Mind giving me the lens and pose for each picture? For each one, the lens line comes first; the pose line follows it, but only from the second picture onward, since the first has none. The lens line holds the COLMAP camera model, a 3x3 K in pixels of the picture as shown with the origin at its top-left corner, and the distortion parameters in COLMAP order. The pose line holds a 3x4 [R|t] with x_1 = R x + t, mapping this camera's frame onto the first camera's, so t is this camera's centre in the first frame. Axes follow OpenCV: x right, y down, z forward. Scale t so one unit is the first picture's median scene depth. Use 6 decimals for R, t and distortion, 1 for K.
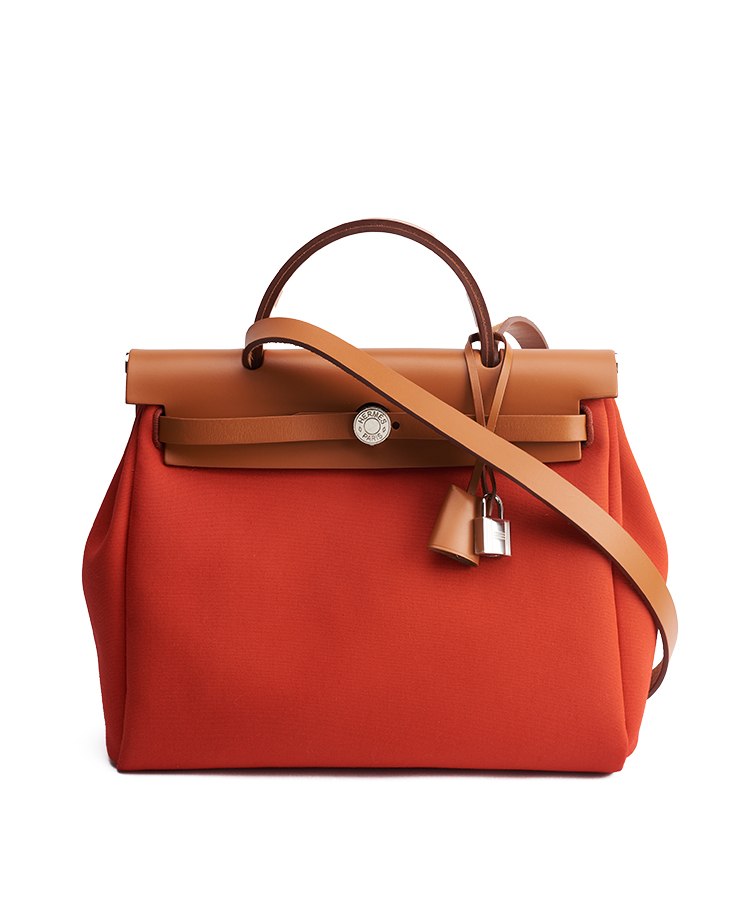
lens RADIAL K [[1719.6, 0, 333.5], [0, 1719.6, 453.0], [0, 0, 1]] dist [-0.054354, -0.119031]
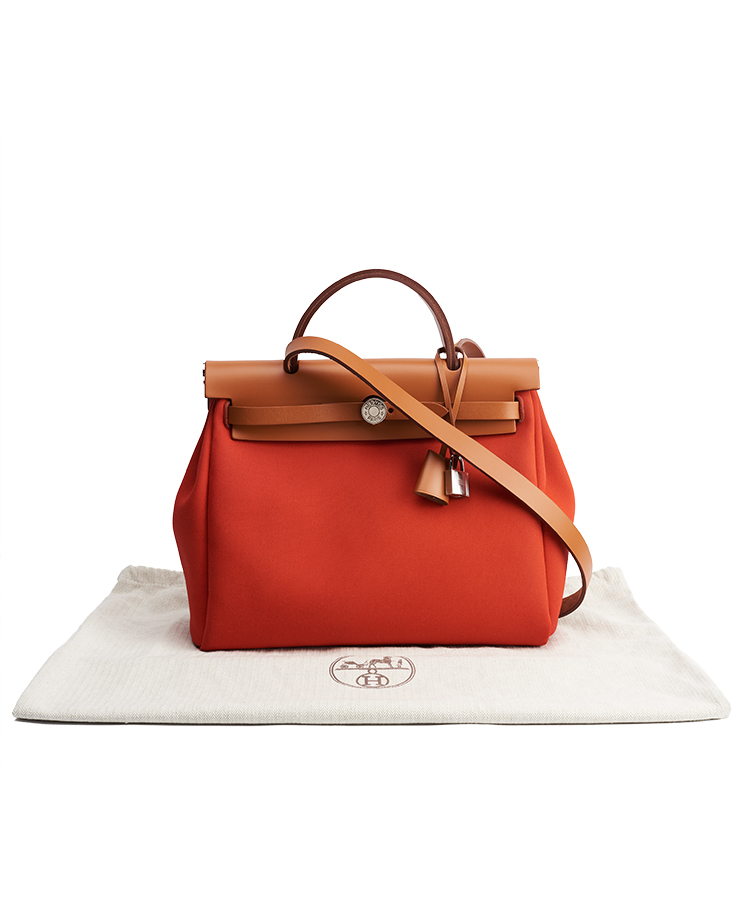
lens RADIAL K [[1708.6, 0, 372.0], [0, 1708.6, 453.0], [0, 0, 1]] dist [0.003677, -0.069859]
pose [[0.998097, -0.013113, 0.060248, -0.067128], [0.013450, 0.999896, -0.005183, 0.027537], [-0.060174, 0.005983, 0.998170, -0.453352]]
